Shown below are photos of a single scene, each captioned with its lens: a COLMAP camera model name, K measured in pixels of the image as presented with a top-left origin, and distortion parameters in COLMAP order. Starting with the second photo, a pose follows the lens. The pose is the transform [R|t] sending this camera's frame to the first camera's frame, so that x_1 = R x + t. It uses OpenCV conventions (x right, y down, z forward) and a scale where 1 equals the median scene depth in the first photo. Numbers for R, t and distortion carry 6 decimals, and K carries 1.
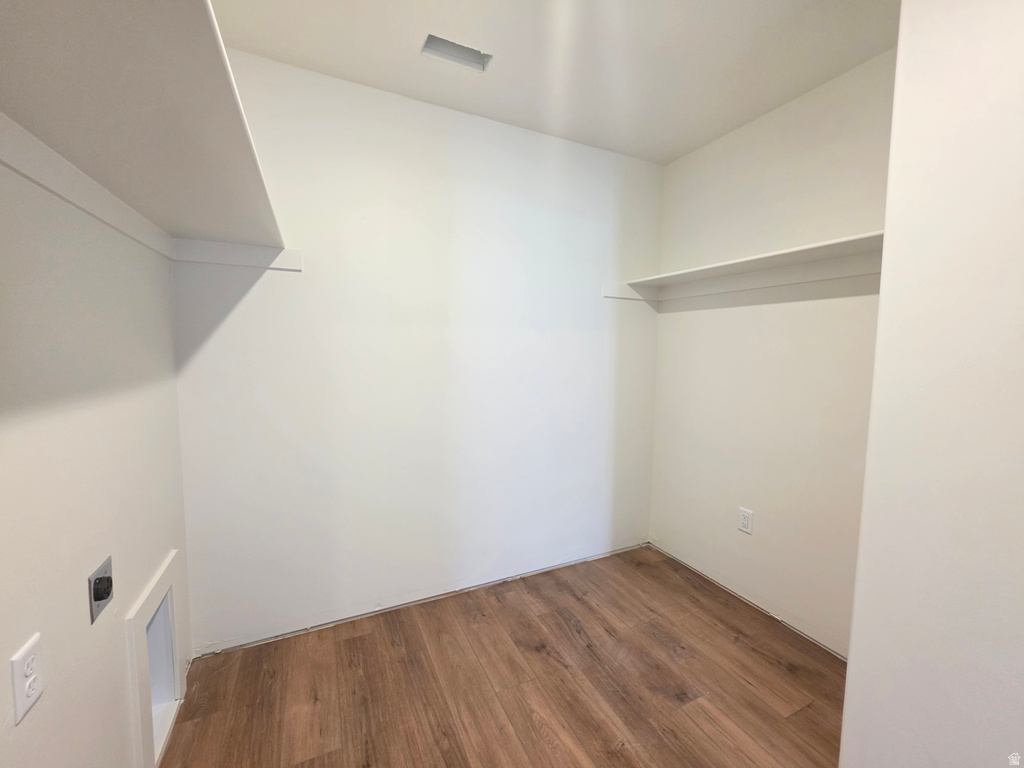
lens RADIAL K [[411.0, 0, 510.8], [0, 411.0, 381.7], [0, 0, 1]] dist [-0.003423, 0.000823]
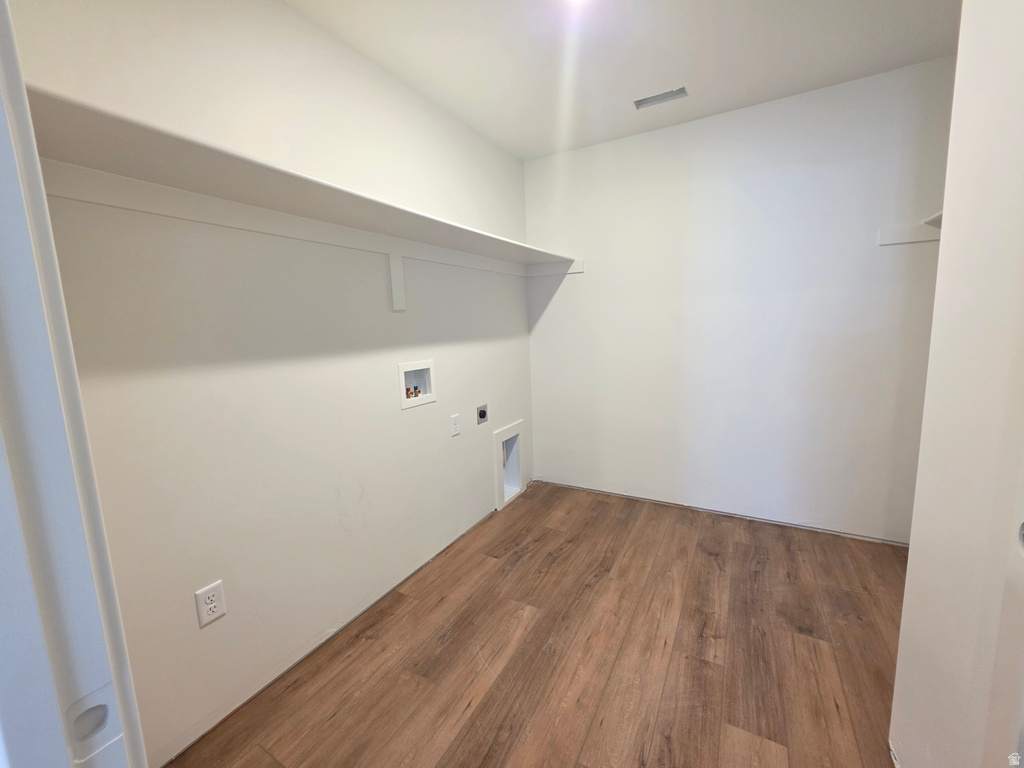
lens RADIAL K [[411.0, 0, 513.3], [0, 411.0, 383.1], [0, 0, 1]] dist [-0.003423, 0.000823]
pose [[0.577661, 0.084795, -0.811861, 0.732491], [-0.026077, 0.995999, 0.085473, 0.043915], [0.815860, -0.028203, 0.577561, -0.211490]]
